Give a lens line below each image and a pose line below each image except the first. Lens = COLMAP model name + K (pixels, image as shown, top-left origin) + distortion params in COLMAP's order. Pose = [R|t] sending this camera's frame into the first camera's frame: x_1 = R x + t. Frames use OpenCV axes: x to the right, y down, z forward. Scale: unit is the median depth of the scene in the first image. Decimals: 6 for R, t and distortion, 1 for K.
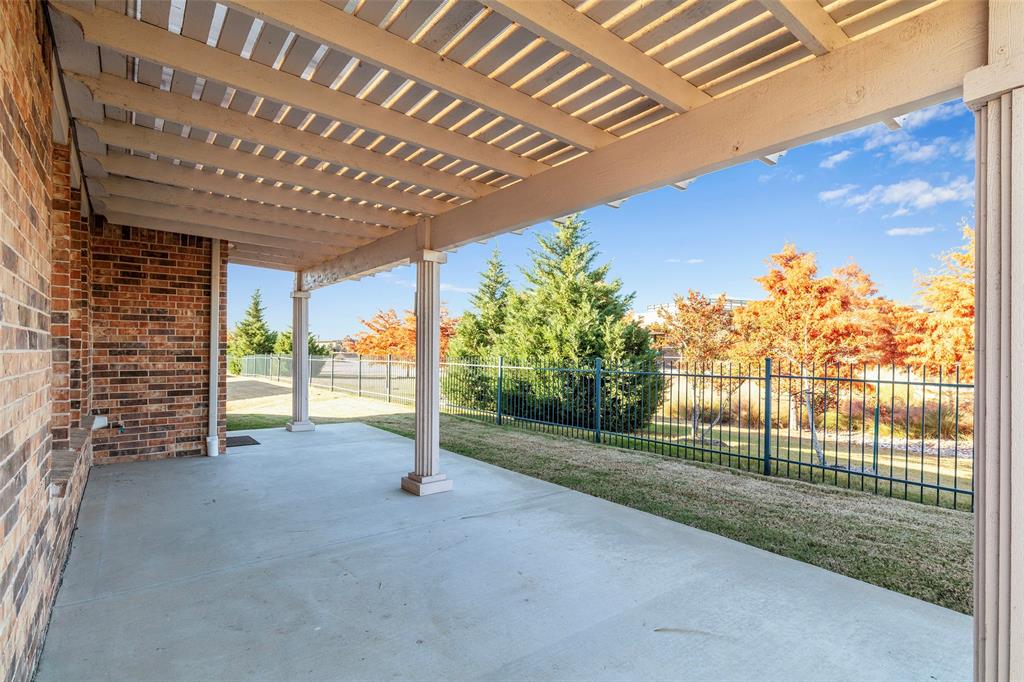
lens RADIAL K [[506.4, 0, 515.3], [0, 506.4, 347.0], [0, 0, 1]] dist [-0.003895, -0.000534]
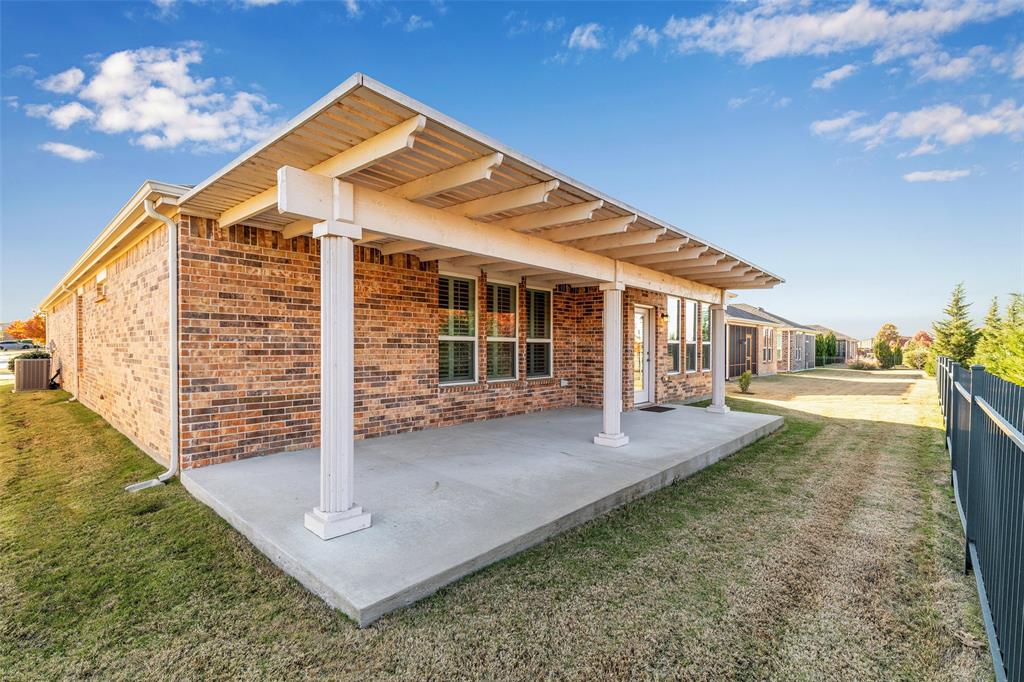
lens RADIAL K [[463.8, 0, 514.3], [0, 463.8, 343.4], [0, 0, 1]] dist [0.002609, -0.000058]
pose [[0.163273, -0.010055, -0.986530, 0.952456], [-0.000111, 0.999948, -0.010211, 0.001699], [0.986581, 0.001777, 0.163263, 0.425367]]
